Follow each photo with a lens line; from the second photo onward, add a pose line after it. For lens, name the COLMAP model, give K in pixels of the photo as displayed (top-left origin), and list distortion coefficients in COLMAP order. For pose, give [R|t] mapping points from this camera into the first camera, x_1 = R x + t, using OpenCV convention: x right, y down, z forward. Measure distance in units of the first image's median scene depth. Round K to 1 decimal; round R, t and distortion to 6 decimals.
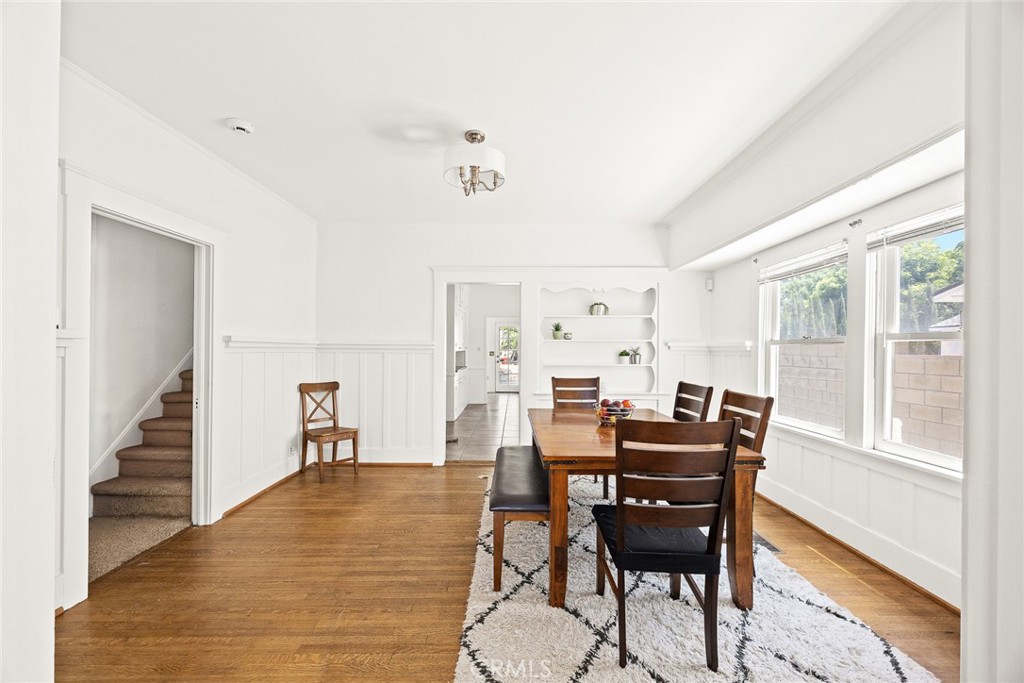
lens RADIAL K [[392.0, 0, 512.8], [0, 392.0, 343.0], [0, 0, 1]] dist [-0.001463, -0.000019]
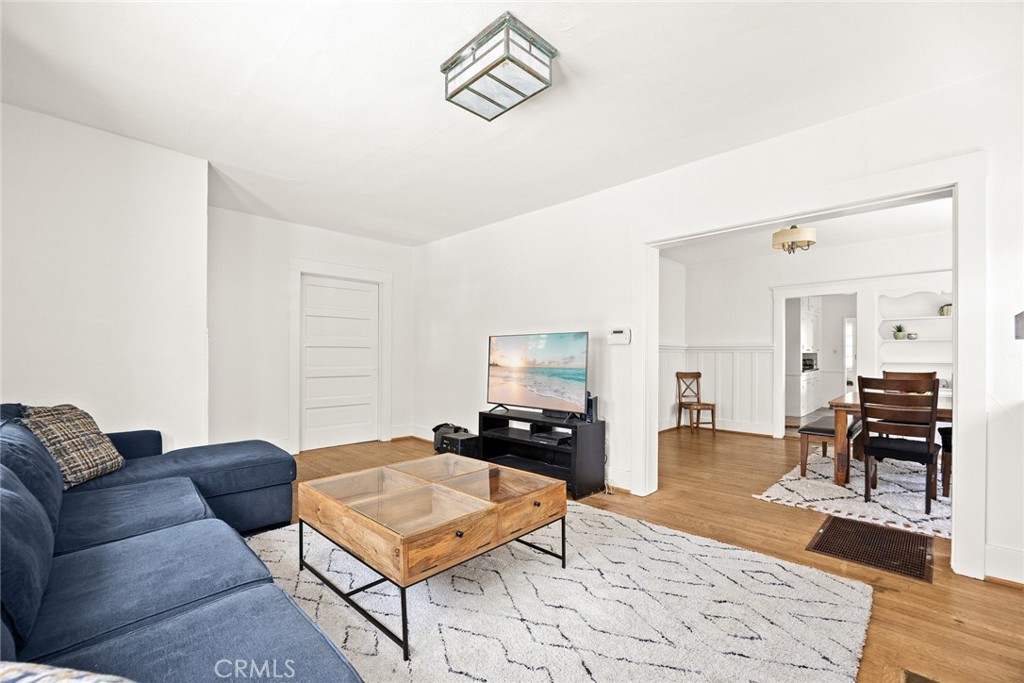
lens RADIAL K [[444.6, 0, 510.1], [0, 444.6, 358.1], [0, 0, 1]] dist [0.000710, -0.000095]
pose [[0.718950, 0.002336, -0.695058, 0.205690], [0.012192, 0.999798, 0.015971, 0.010292], [0.694955, -0.019956, 0.718777, -0.709797]]
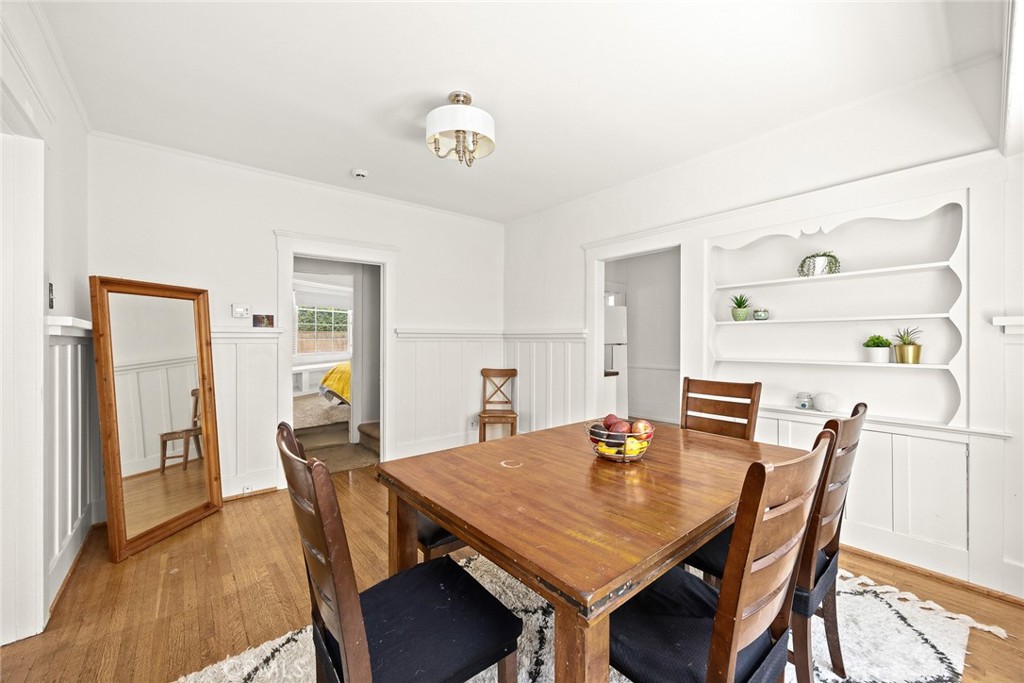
lens RADIAL K [[402.0, 0, 512.9], [0, 402.0, 338.1], [0, 0, 1]] dist [-0.000301, 0.000002]
pose [[0.643363, -0.008780, -0.765511, 0.395258], [0.017492, 0.999842, 0.003232, 0.011023], [0.765361, -0.015470, 0.643415, 0.294307]]
